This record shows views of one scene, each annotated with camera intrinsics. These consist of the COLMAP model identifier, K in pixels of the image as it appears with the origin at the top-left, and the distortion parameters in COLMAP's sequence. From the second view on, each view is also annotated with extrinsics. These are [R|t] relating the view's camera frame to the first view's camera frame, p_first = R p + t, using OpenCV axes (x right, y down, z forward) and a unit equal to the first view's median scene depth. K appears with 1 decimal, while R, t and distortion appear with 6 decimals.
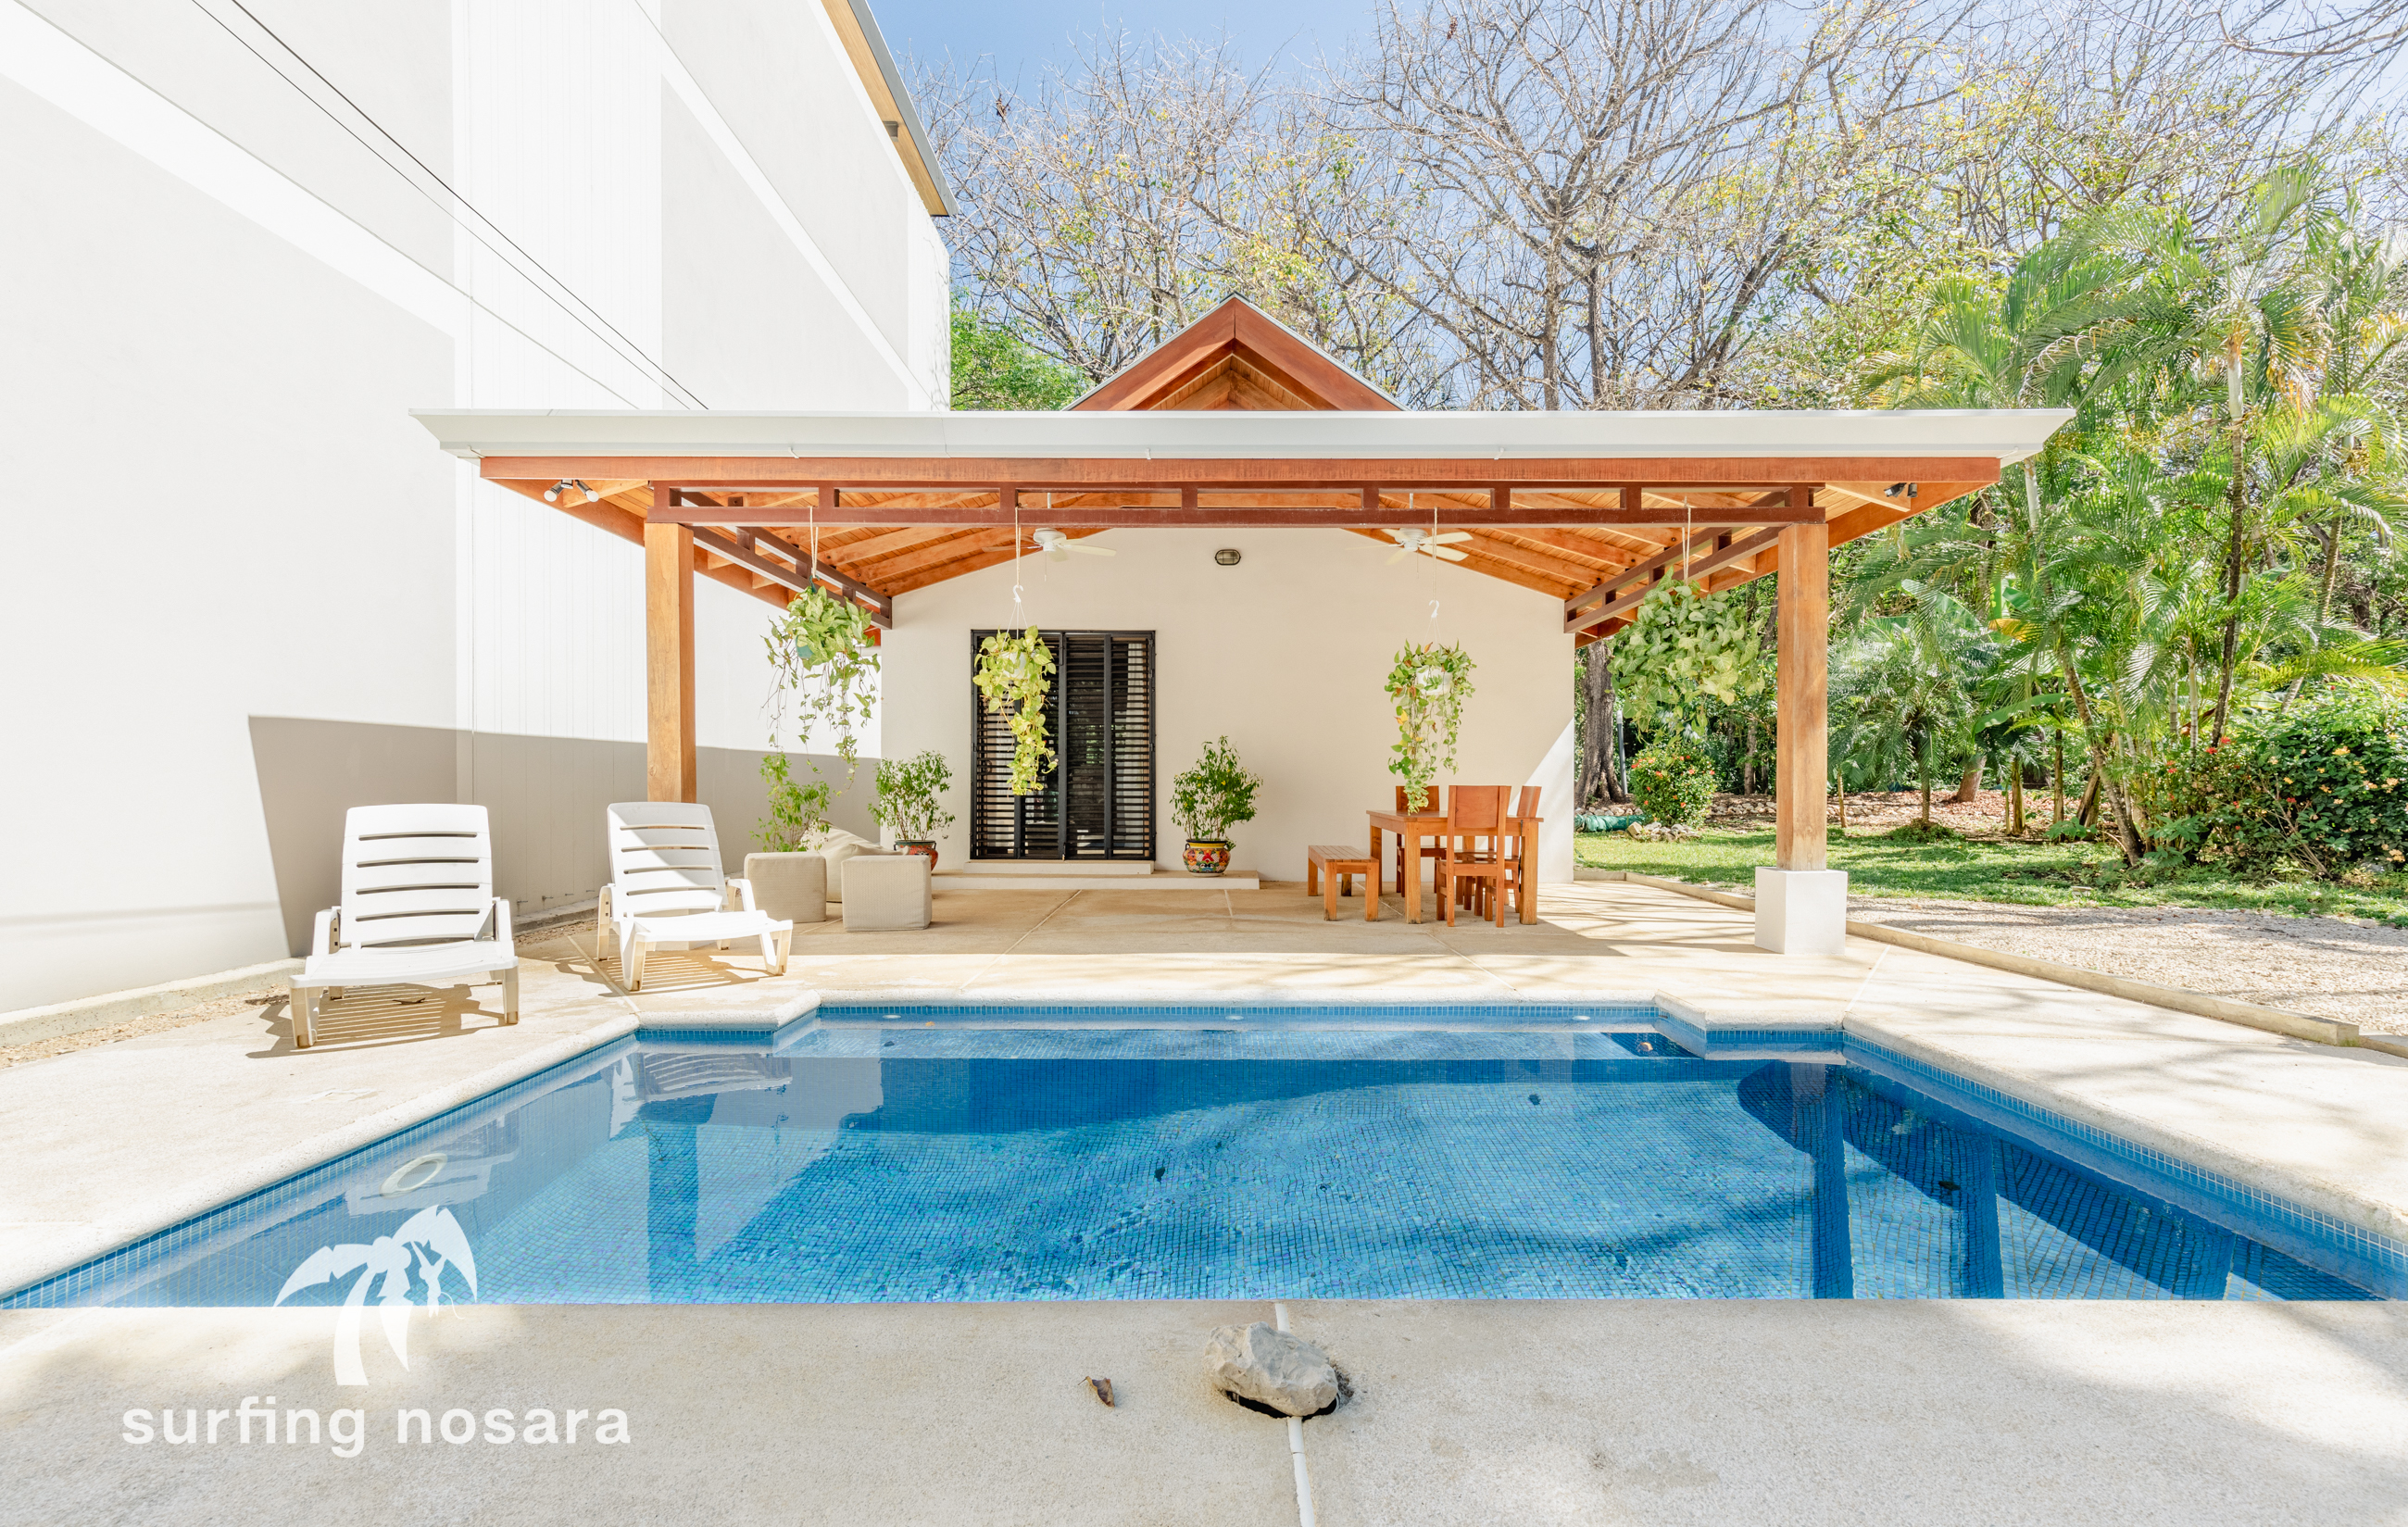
lens RADIAL K [[1099.4, 0, 1217.3], [0, 1099.4, 798.5], [0, 0, 1]] dist [0.008181, -0.000329]
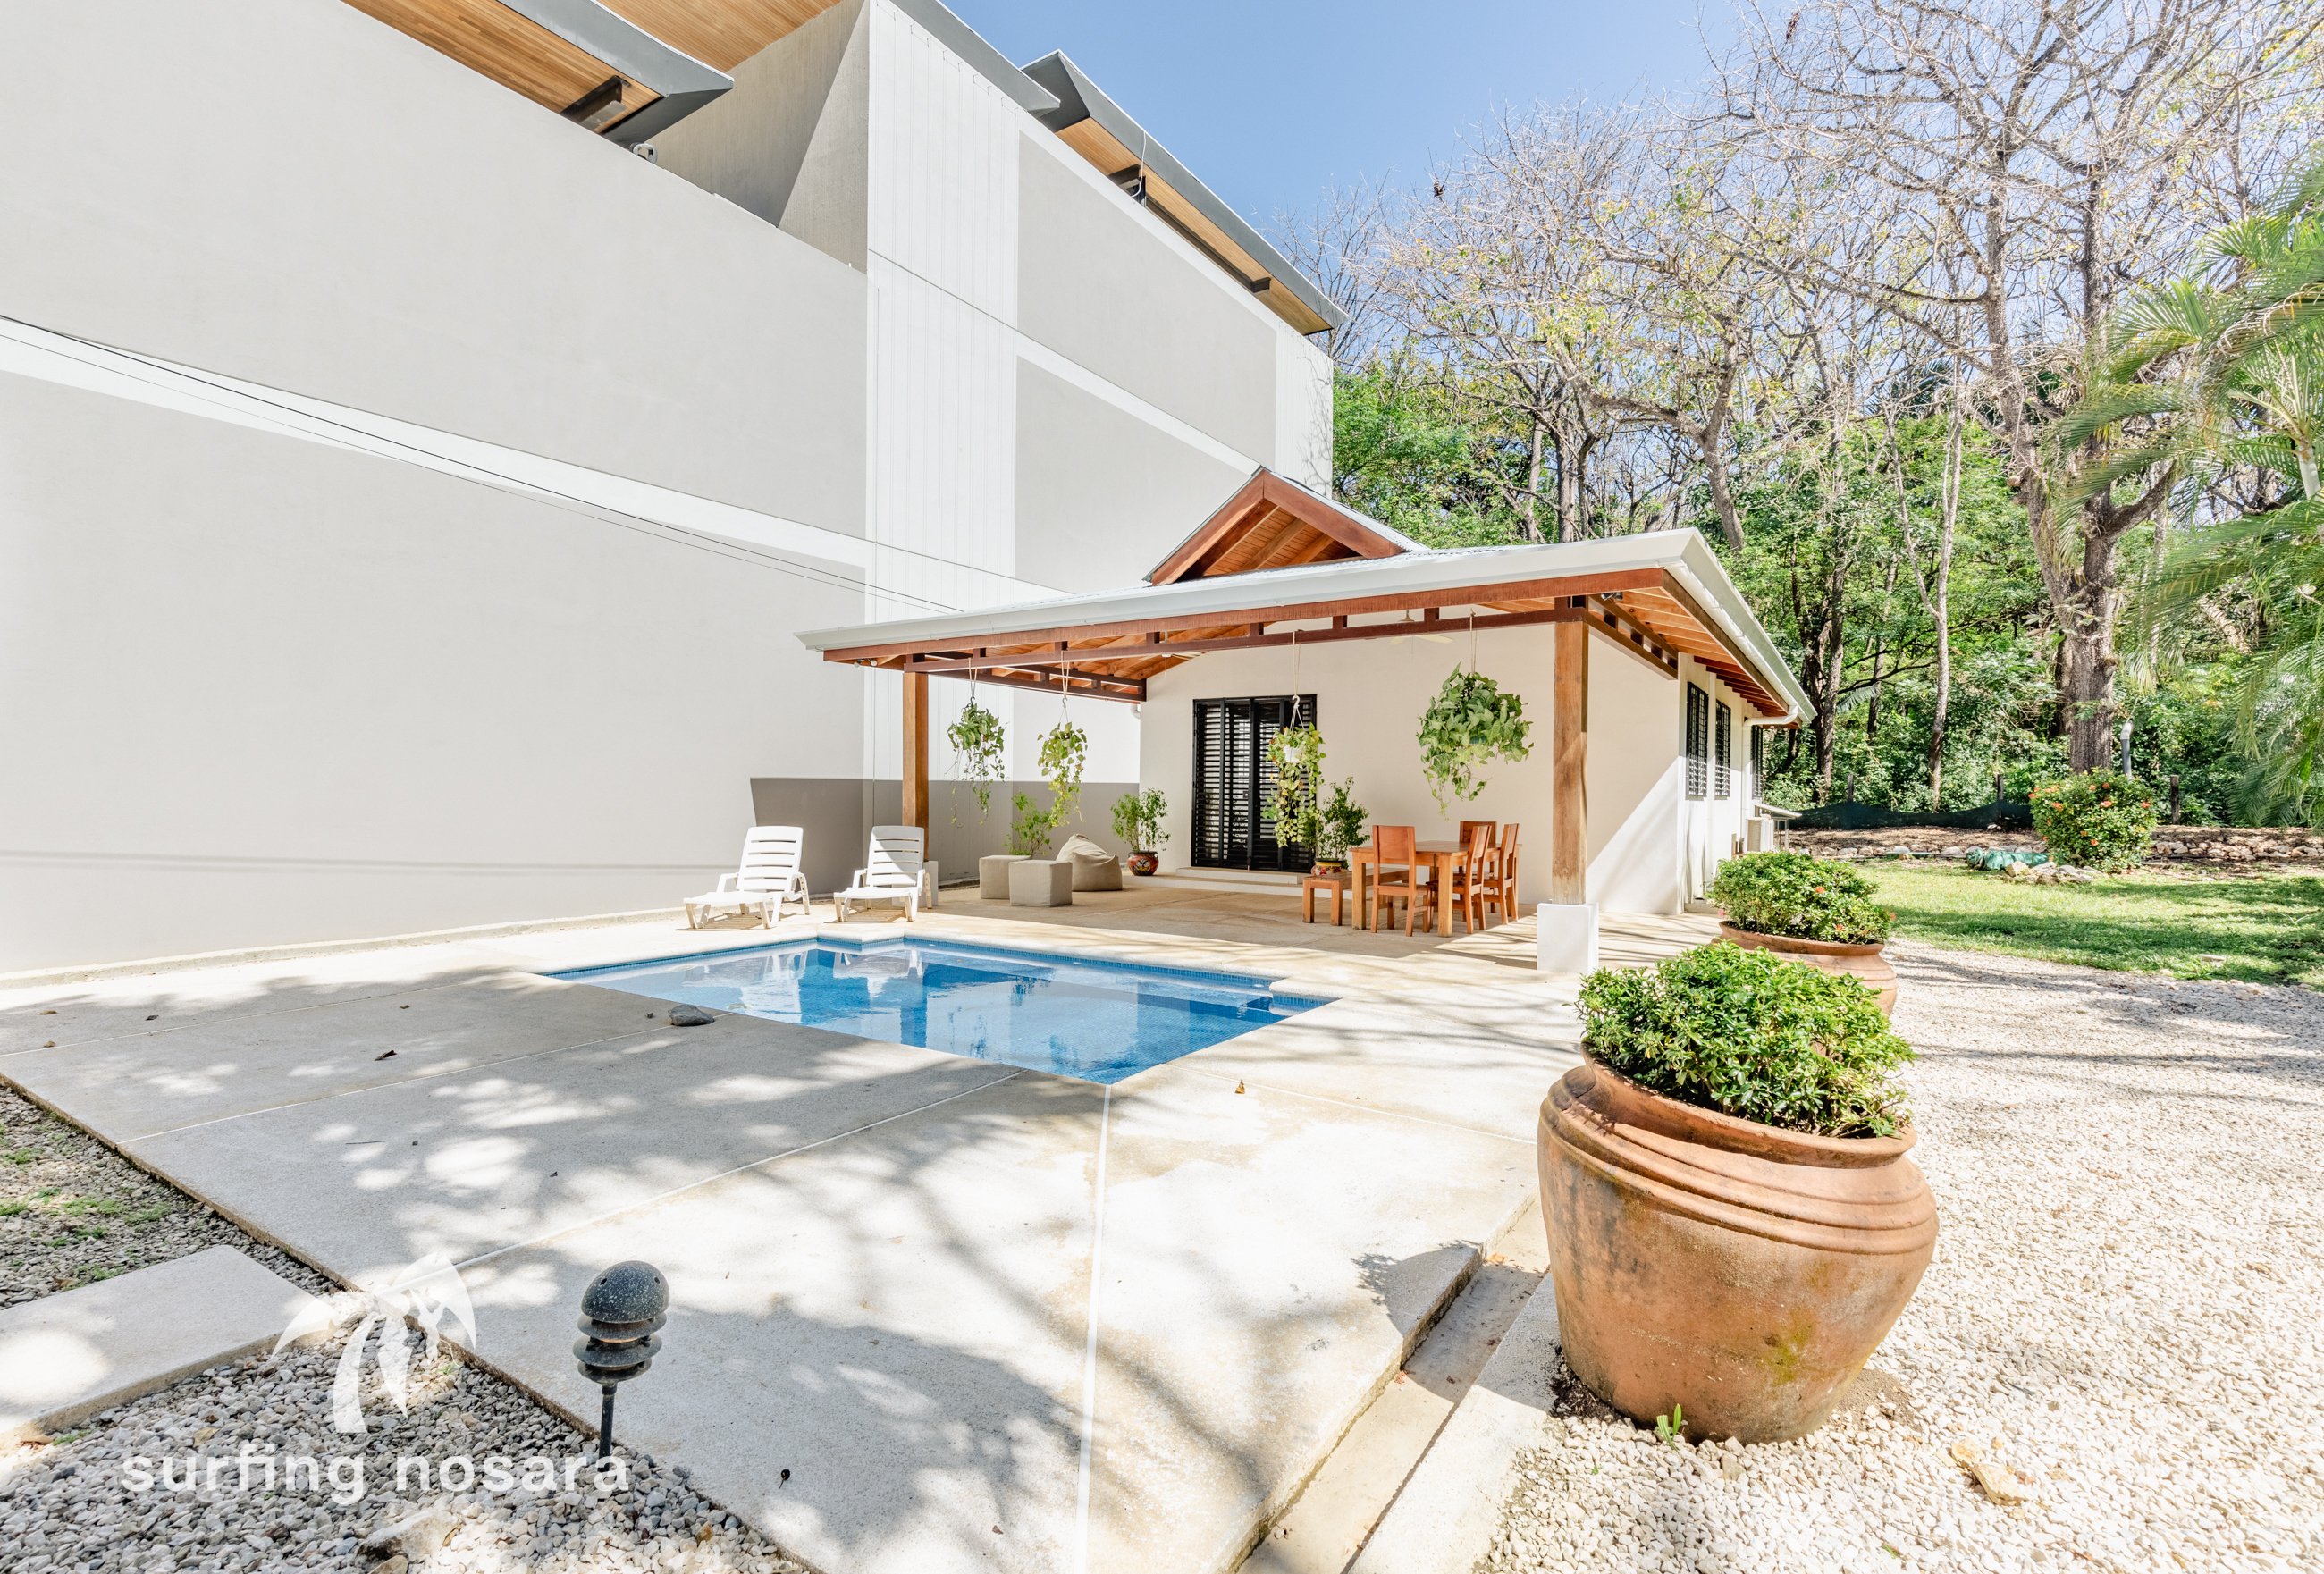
lens RADIAL K [[1085.0, 0, 1153.8], [0, 1085.0, 793.9], [0, 0, 1]] dist [0.010349, 0.000538]
pose [[0.830370, 0.009695, -0.557129, 0.588509], [-0.015248, 0.999870, -0.005327, -0.032149], [0.557004, 0.012919, 0.830409, -0.186266]]
